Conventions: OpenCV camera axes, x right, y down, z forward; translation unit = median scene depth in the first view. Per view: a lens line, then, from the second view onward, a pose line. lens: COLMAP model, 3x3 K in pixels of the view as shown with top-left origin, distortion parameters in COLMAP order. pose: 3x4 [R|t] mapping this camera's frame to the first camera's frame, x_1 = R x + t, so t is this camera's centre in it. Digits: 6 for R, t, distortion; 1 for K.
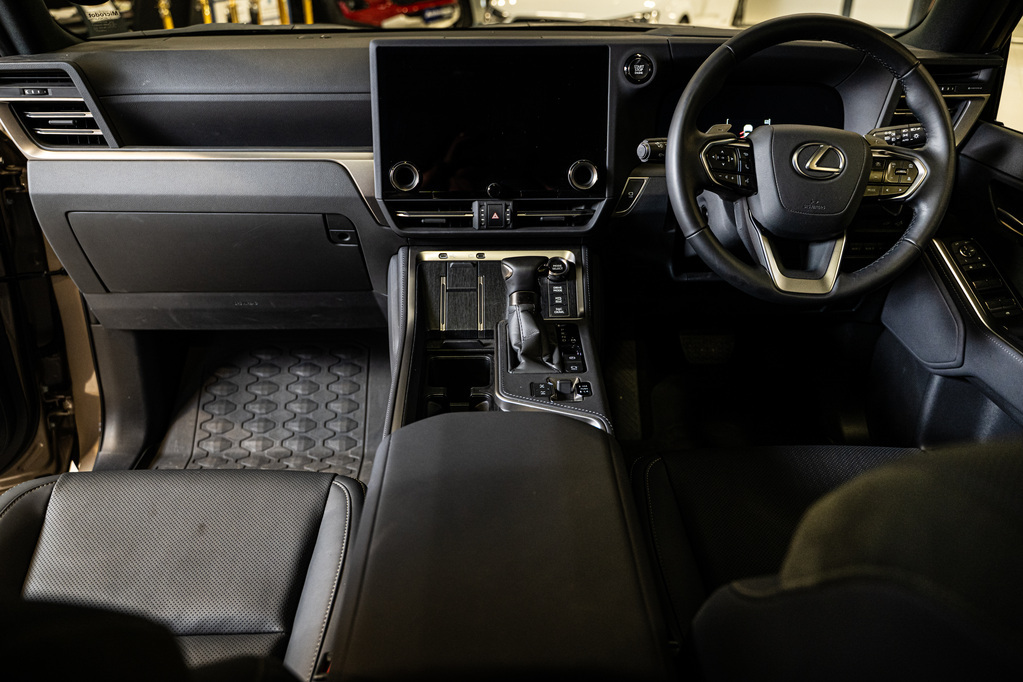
lens RADIAL K [[831.3, 0, 511.2], [0, 831.3, 338.6], [0, 0, 1]] dist [0.015452, -0.002615]
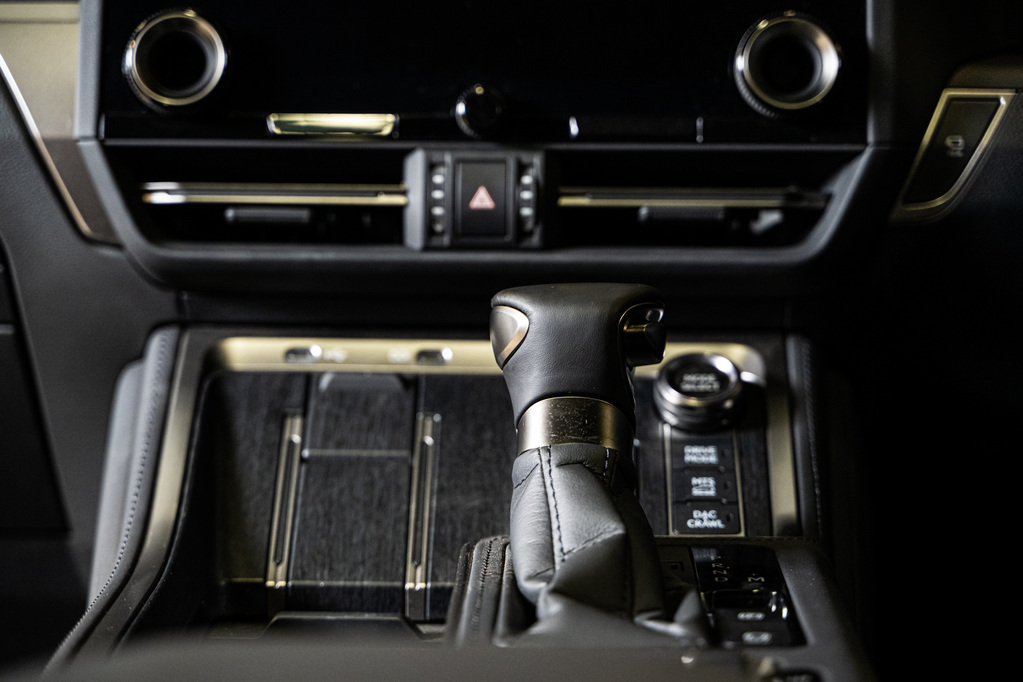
lens RADIAL K [[2246.8, 0, 503.3], [0, 2246.8, 341.7], [0, 0, 1]] dist [-0.021049, 0.000000]
pose [[0.998531, 0.013027, -0.052595, 0.030349], [-0.030254, 0.939313, -0.341725, 0.168326], [0.044952, 0.342815, 0.938327, 0.297359]]
